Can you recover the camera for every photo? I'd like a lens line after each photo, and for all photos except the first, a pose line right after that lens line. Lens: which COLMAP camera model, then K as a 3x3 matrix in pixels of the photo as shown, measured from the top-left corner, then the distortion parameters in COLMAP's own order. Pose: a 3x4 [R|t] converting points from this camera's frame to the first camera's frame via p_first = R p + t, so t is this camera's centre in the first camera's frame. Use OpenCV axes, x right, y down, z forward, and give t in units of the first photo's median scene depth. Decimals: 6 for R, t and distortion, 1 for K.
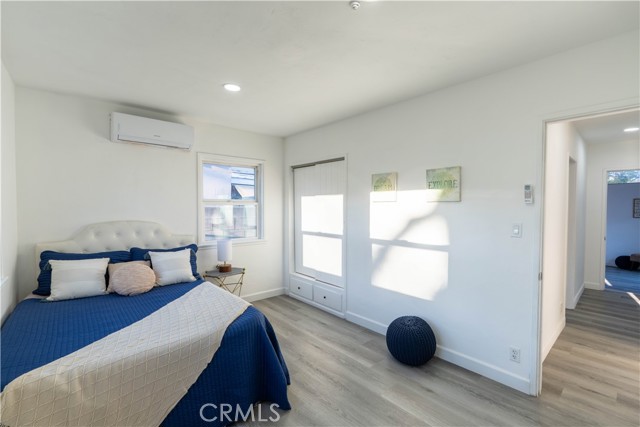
lens RADIAL K [[280.3, 0, 320.2], [0, 280.3, 213.4], [0, 0, 1]] dist [-0.013598, 0.000658]
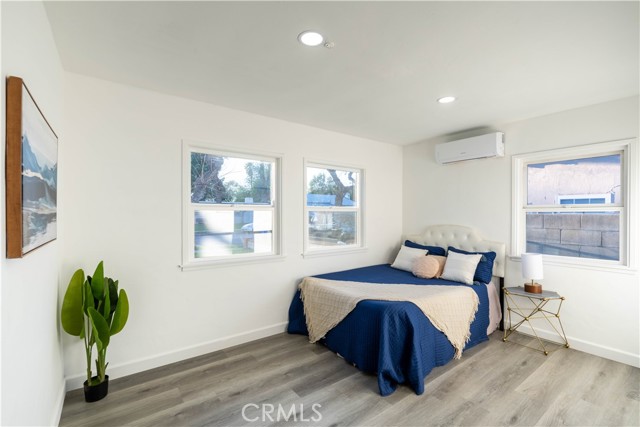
lens RADIAL K [[280.3, 0, 319.9], [0, 280.3, 214.1], [0, 0, 1]] dist [-0.013598, 0.000658]
pose [[-0.081379, -0.009429, -0.996639, 0.589153], [-0.035602, 0.999345, -0.006548, 0.006439], [0.996047, 0.034950, -0.081661, 0.484968]]
